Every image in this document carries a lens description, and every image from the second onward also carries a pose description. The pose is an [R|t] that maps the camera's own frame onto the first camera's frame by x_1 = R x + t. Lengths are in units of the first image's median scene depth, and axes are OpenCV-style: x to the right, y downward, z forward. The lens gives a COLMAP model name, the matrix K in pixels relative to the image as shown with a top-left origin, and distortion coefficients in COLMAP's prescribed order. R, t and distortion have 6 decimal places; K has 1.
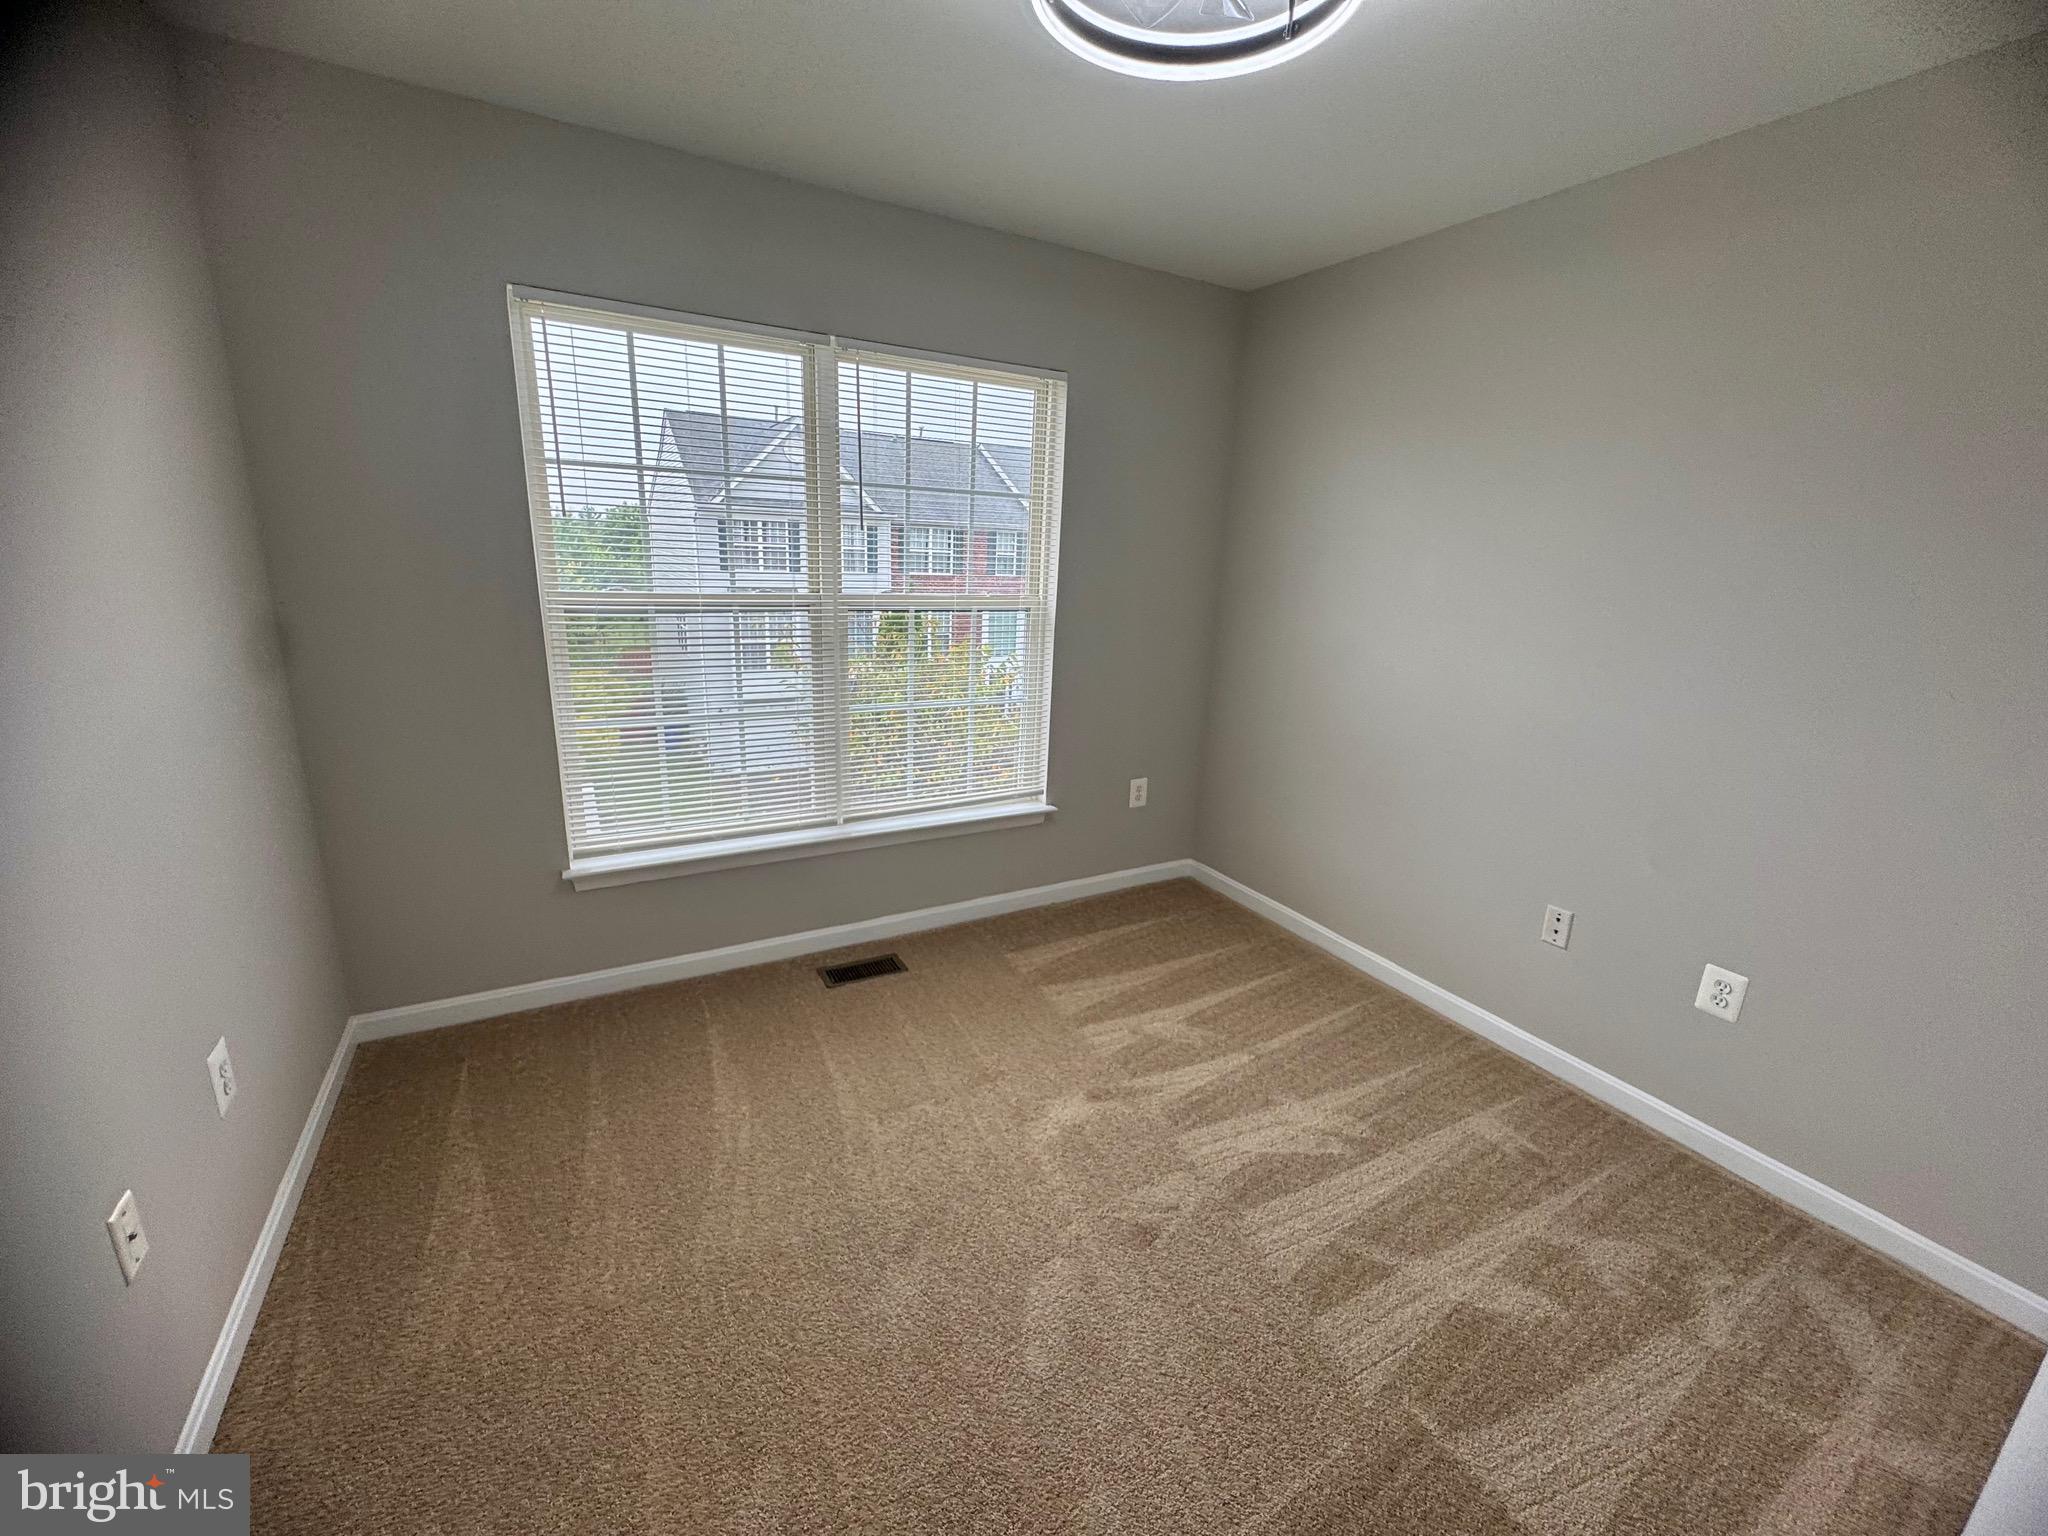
lens RADIAL K [[821.5, 0, 1025.2], [0, 821.5, 767.7], [0, 0, 1]] dist [0.002494, 0.000351]
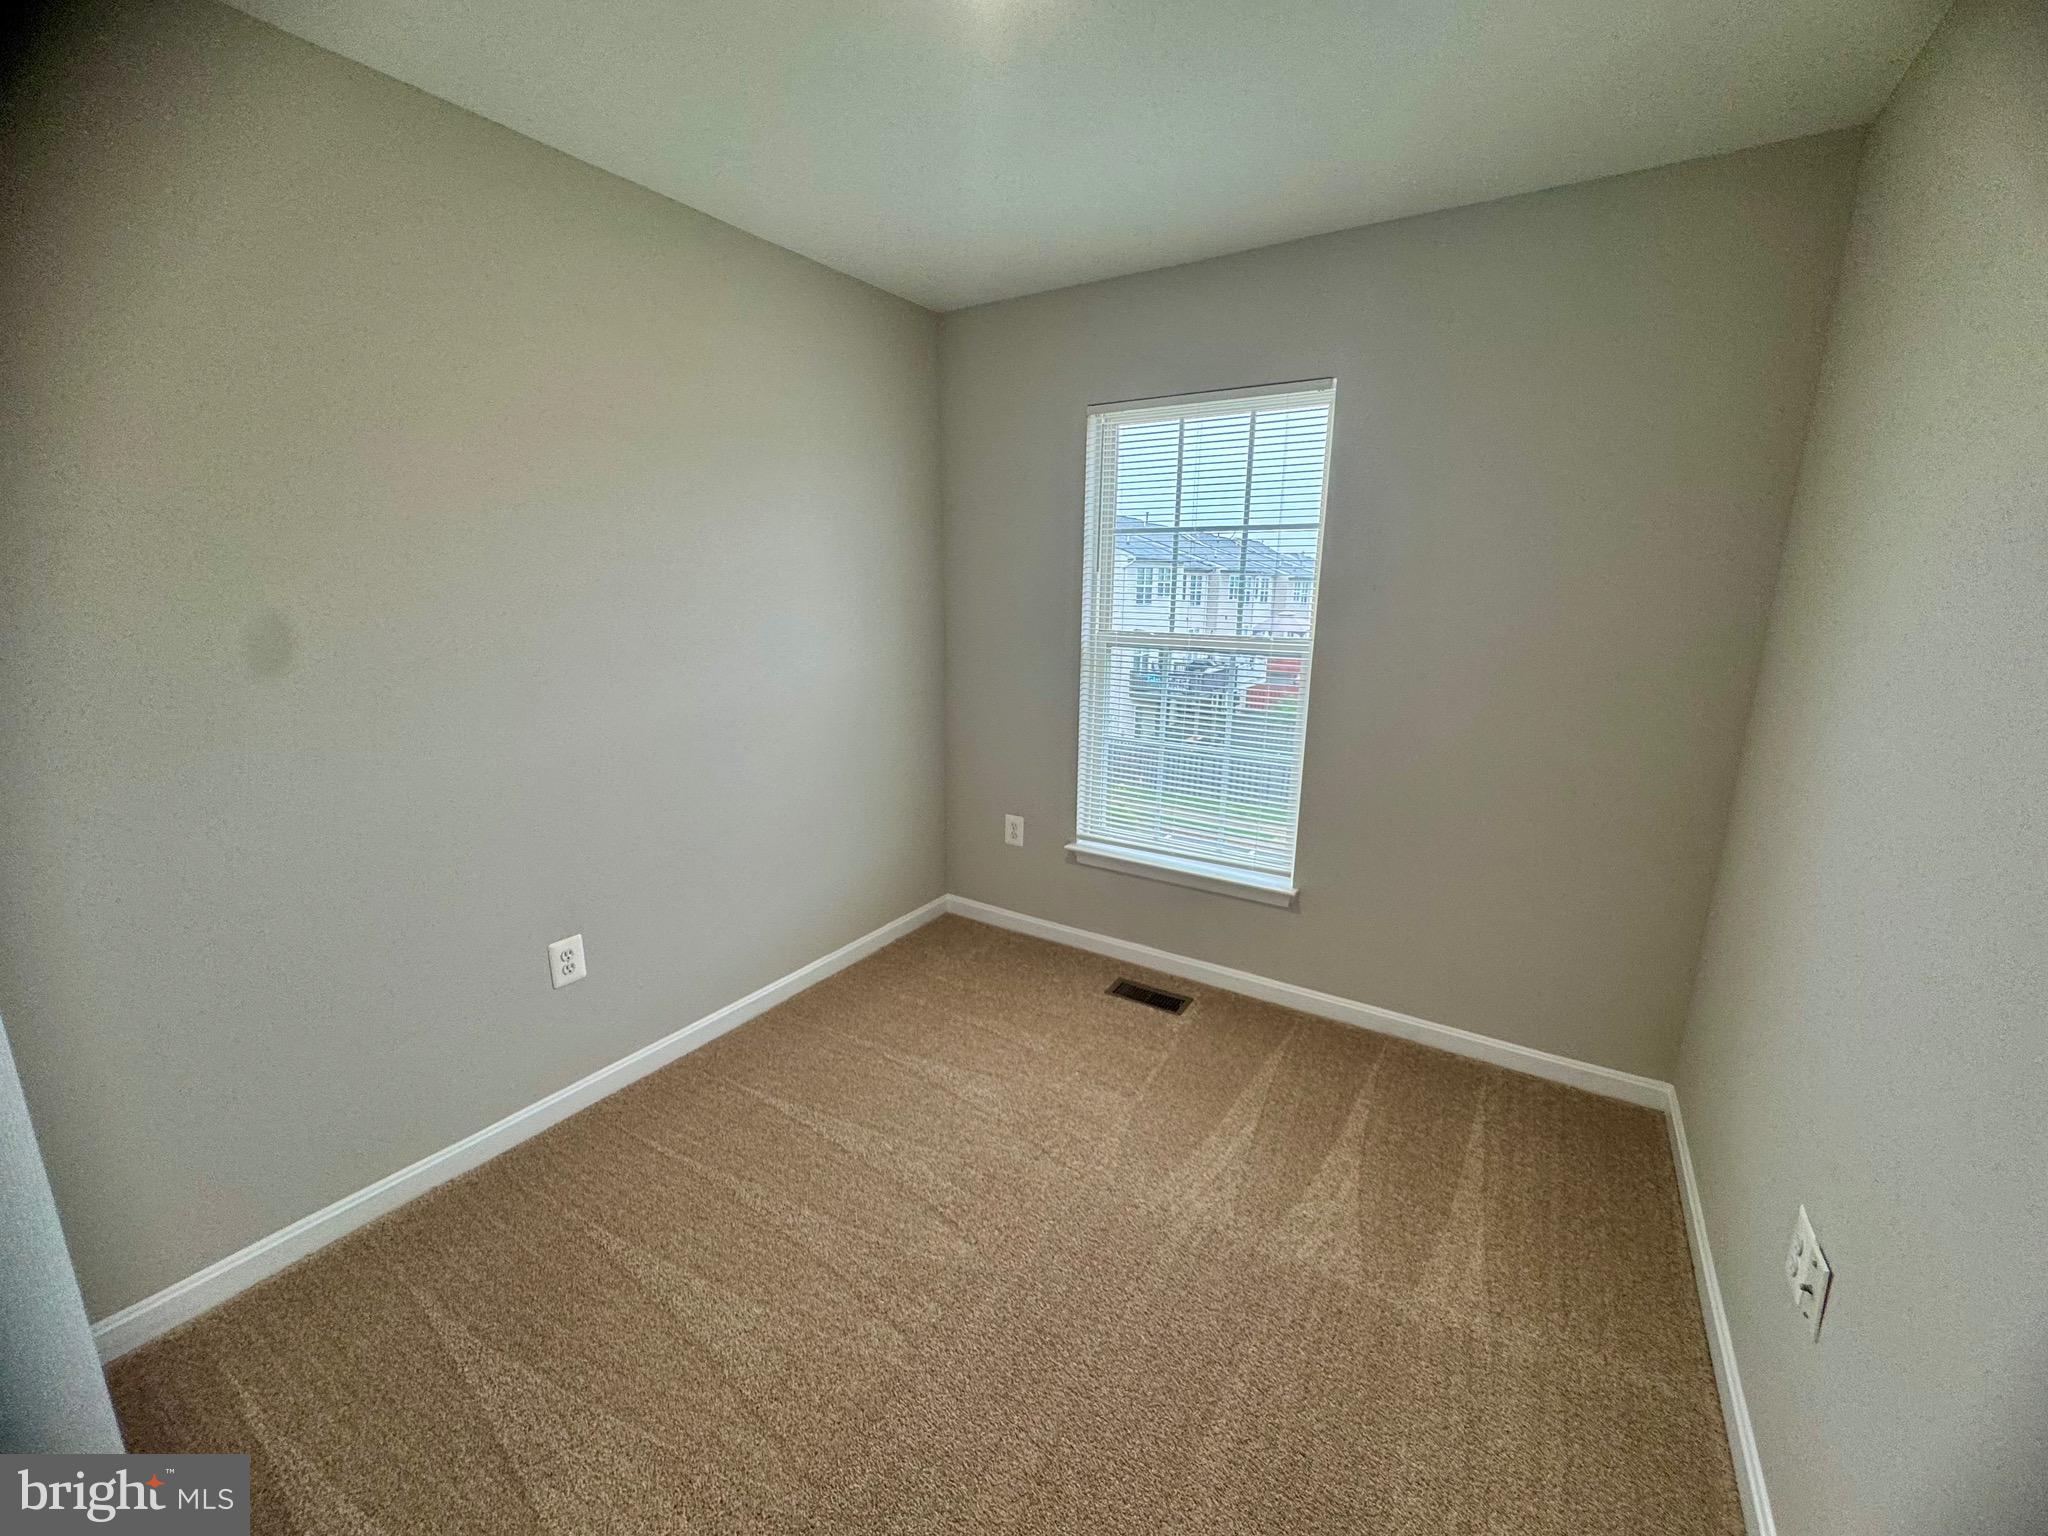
lens RADIAL K [[821.5, 0, 1031.4], [0, 821.5, 772.7], [0, 0, 1]] dist [0.002494, 0.000351]
pose [[0.482988, 0.165706, -0.859805, 0.573180], [-0.219222, 0.973542, 0.064480, -0.060229], [0.847741, 0.157345, 0.506536, 0.312474]]
